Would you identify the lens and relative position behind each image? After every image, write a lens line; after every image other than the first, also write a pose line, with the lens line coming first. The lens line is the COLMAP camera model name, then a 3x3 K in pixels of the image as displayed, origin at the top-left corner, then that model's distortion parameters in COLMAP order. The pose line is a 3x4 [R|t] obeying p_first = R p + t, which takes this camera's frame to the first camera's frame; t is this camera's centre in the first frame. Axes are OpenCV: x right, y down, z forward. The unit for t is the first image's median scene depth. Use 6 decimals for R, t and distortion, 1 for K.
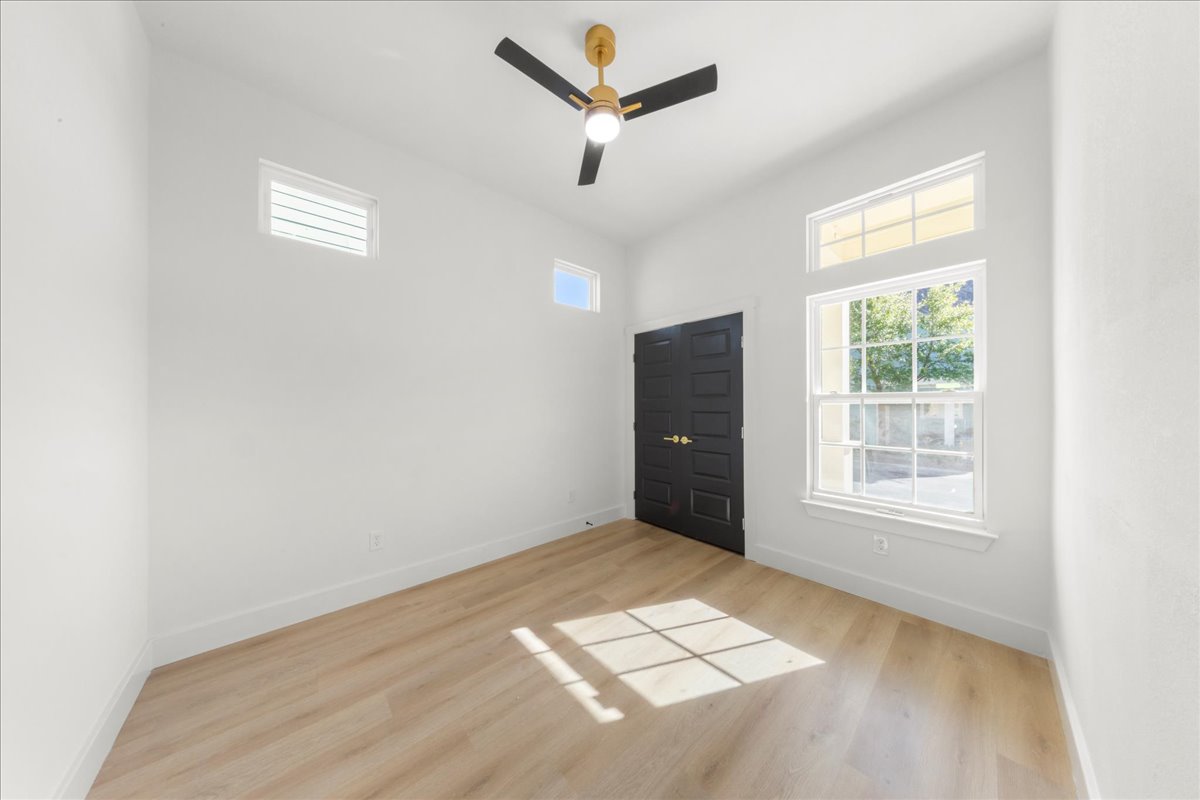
lens RADIAL K [[345.8, 0, 594.5], [0, 345.8, 407.8], [0, 0, 1]] dist [0.008755, -0.000291]
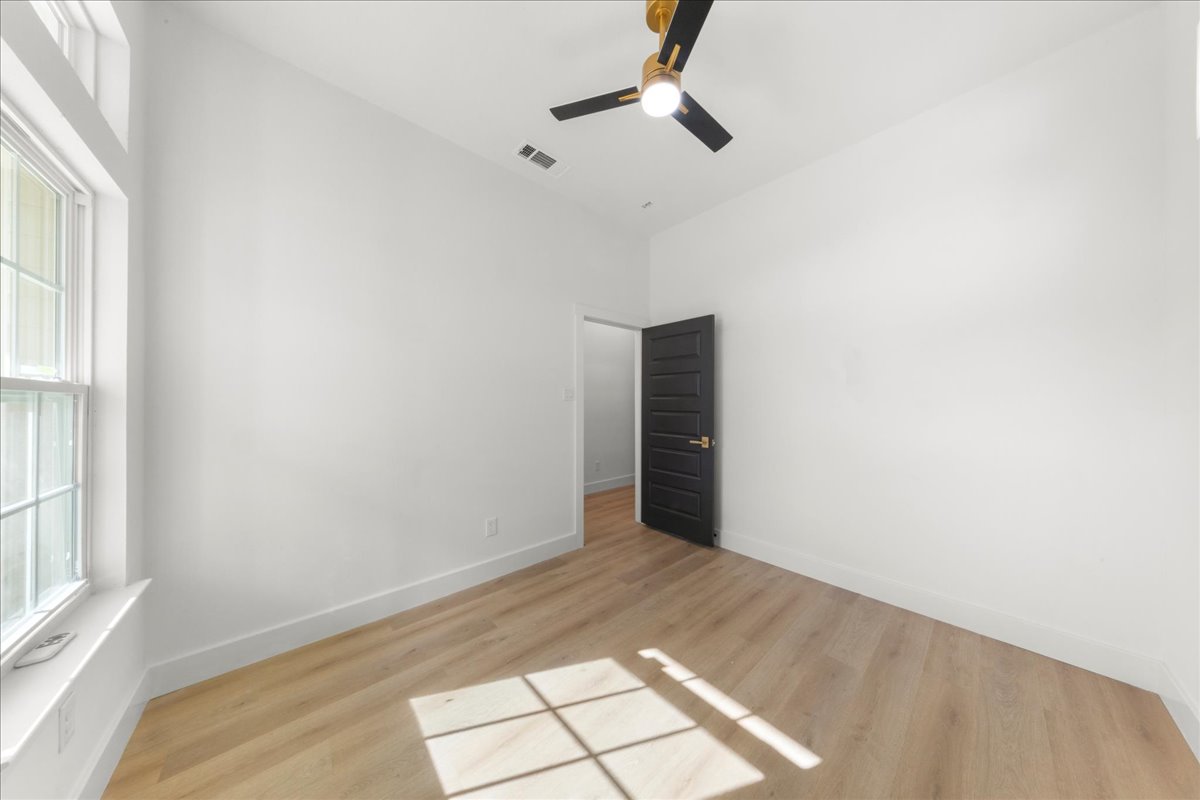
lens RADIAL K [[345.8, 0, 596.3], [0, 345.8, 393.6], [0, 0, 1]] dist [0.008755, -0.000291]
pose [[-0.999991, -0.001816, -0.003760, 0.211730], [-0.001724, 0.999704, -0.024276, -0.011703], [0.003803, -0.024269, -0.999698, 2.013779]]
